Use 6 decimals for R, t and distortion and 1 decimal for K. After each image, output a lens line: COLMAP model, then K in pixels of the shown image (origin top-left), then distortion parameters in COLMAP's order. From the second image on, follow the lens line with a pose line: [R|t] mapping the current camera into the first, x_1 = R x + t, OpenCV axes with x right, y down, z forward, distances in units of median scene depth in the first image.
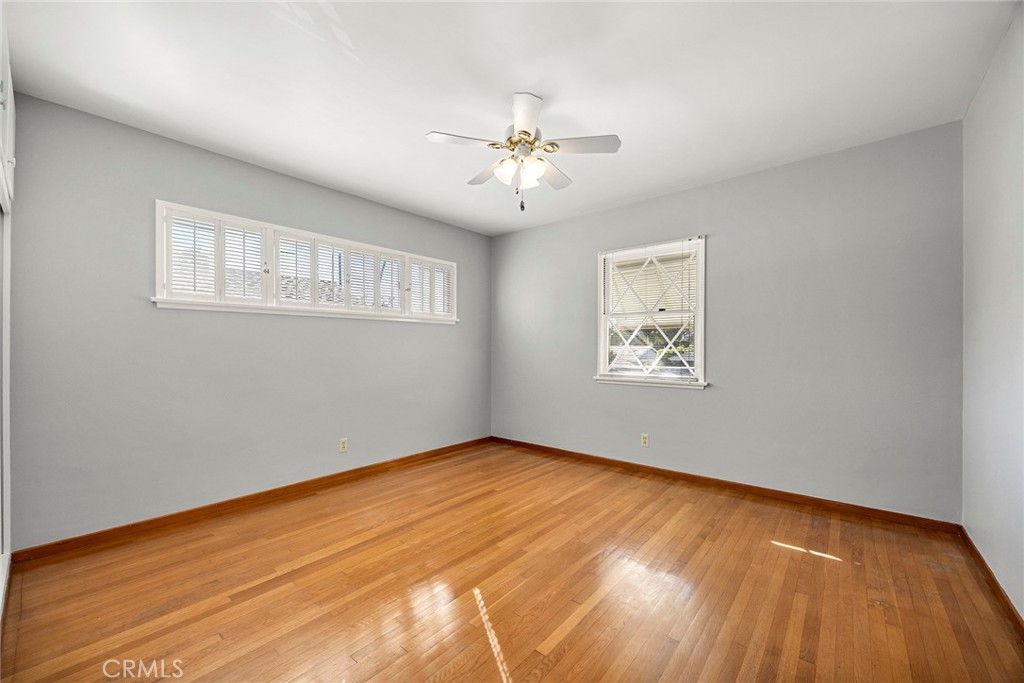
lens RADIAL K [[395.8, 0, 515.4], [0, 395.8, 348.8], [0, 0, 1]] dist [-0.003348, 0.000348]
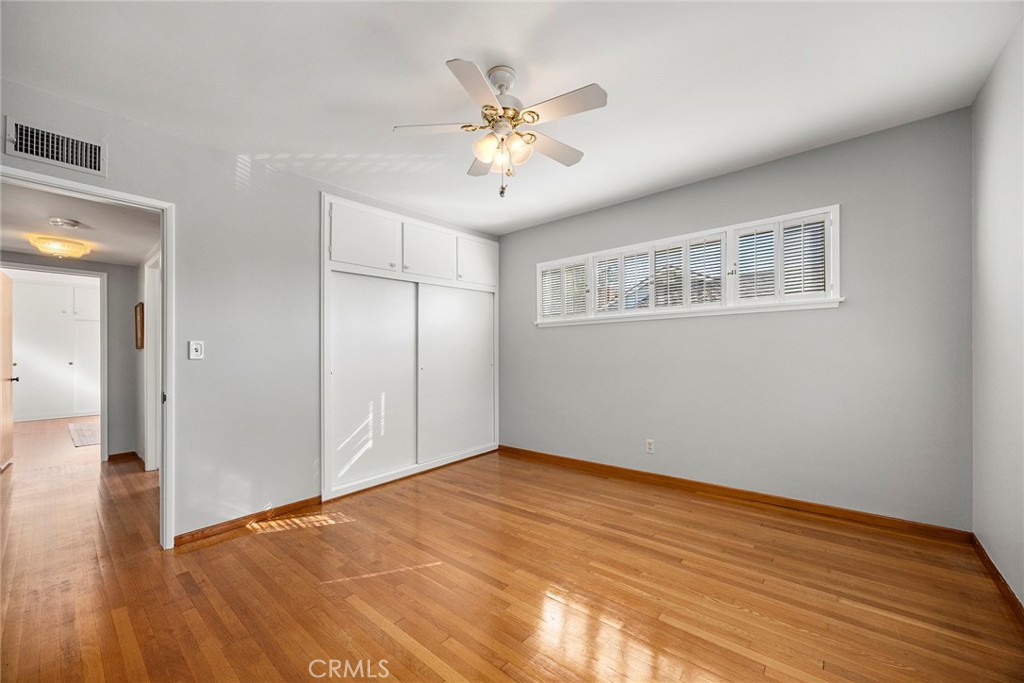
lens RADIAL K [[395.8, 0, 514.8], [0, 395.8, 346.8], [0, 0, 1]] dist [-0.003348, 0.000348]
pose [[0.000232, -0.010196, -0.999948, 0.607703], [0.017801, 0.999790, -0.010190, -0.005534], [0.999842, -0.017797, 0.000414, 0.699512]]
